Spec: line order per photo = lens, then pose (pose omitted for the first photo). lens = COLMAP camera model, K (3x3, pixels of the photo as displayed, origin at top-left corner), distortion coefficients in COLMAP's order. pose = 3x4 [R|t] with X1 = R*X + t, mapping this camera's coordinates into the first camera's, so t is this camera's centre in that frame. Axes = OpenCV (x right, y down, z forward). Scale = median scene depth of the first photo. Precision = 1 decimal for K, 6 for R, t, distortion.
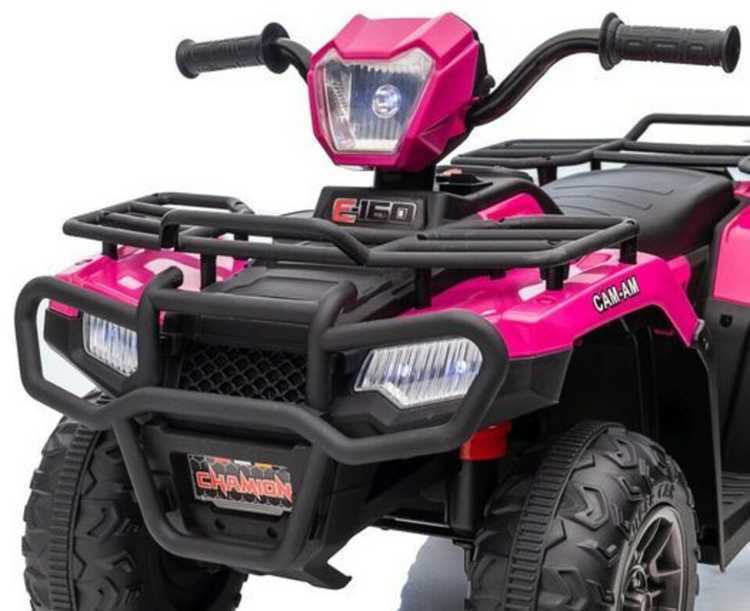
lens RADIAL K [[2023.6, 0, 338.1], [0, 2023.6, 321.2], [0, 0, 1]] dist [-0.043190, 0.000000]
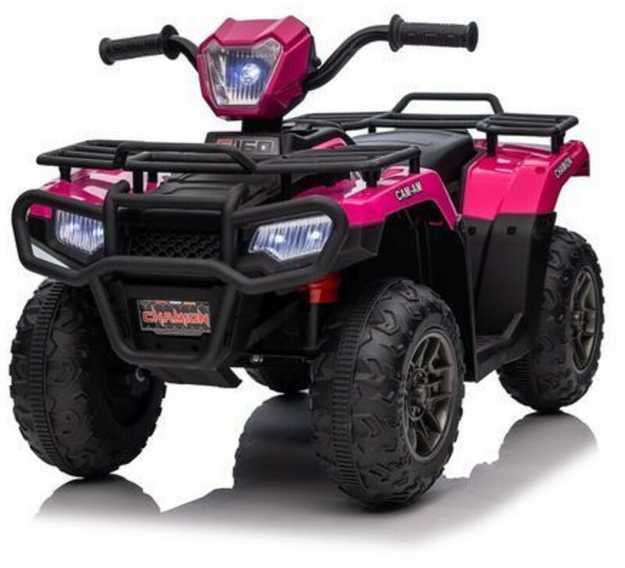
lens RADIAL K [[2259.3, 0, 314.3], [0, 2259.3, 282.8], [0, 0, 1]] dist [0.035291, 0.000000]
pose [[0.990831, -0.020462, 0.133552, -0.164457], [0.026133, 0.998824, -0.040848, 0.122028], [-0.132559, 0.043964, 0.990200, -0.700445]]
